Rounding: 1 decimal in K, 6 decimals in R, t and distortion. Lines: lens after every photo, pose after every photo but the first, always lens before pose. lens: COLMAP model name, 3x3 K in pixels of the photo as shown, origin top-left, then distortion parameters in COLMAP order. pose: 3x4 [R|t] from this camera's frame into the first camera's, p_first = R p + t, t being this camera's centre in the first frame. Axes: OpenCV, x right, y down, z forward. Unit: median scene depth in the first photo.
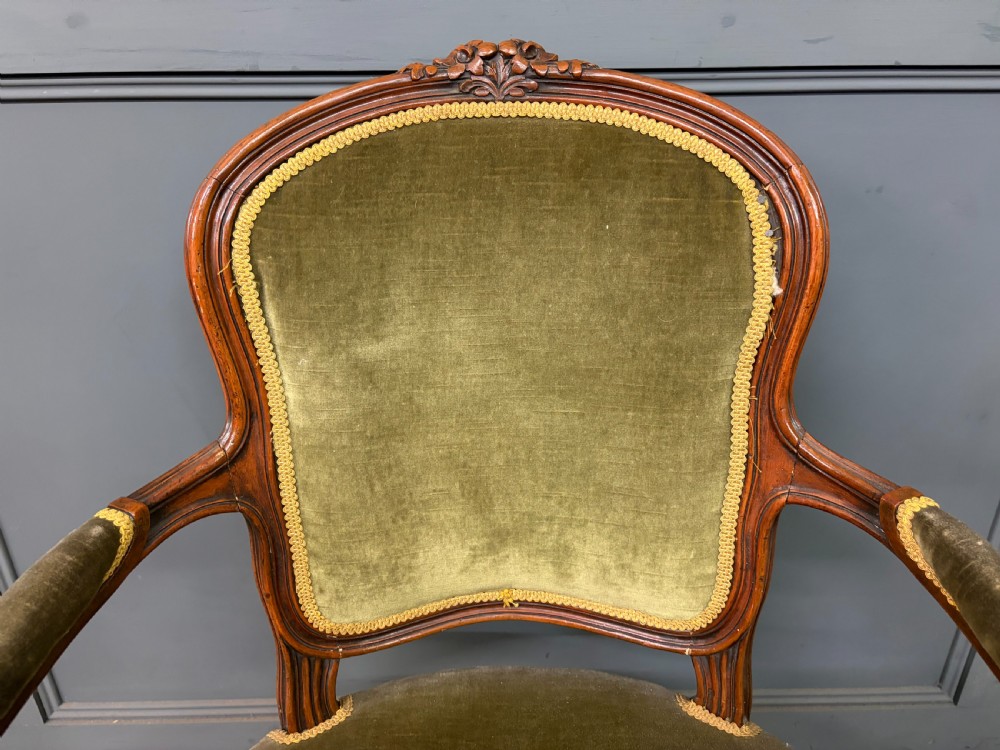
lens RADIAL K [[764.5, 0, 496.4], [0, 764.5, 376.2], [0, 0, 1]] dist [0.047522, -0.059965]
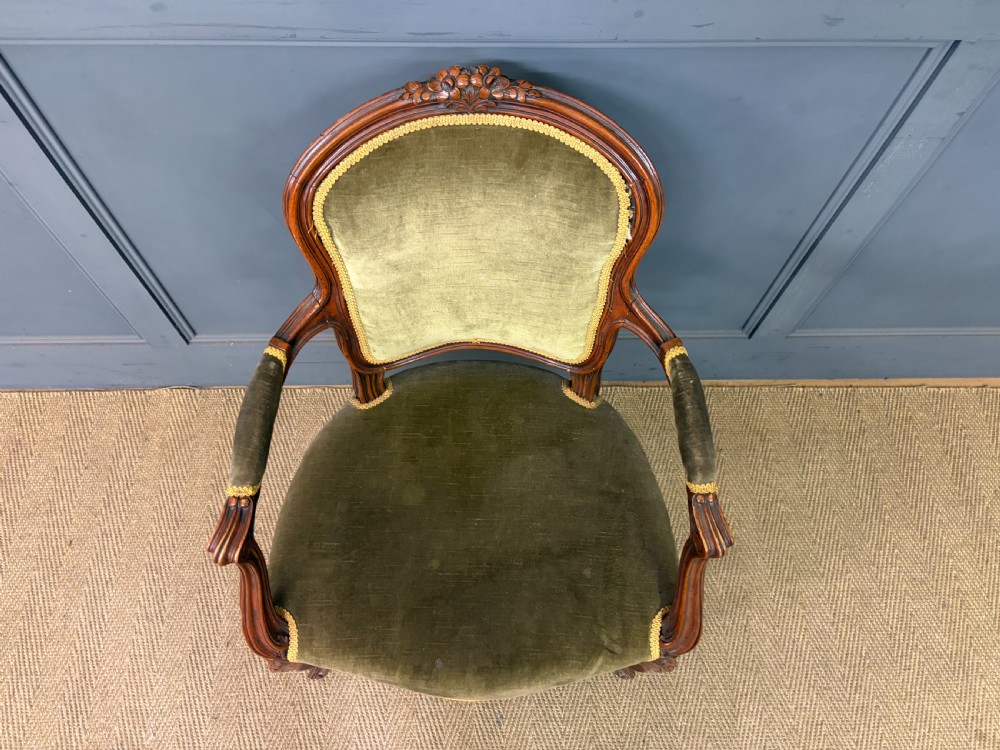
lens RADIAL K [[764.5, 0, 495.3], [0, 764.5, 380.1], [0, 0, 1]] dist [0.047522, -0.059965]
pose [[0.999354, 0.006160, 0.035412, 0.001193], [-0.027377, 0.768839, 0.638856, -0.927786], [-0.023291, -0.639413, 0.768511, -0.517973]]
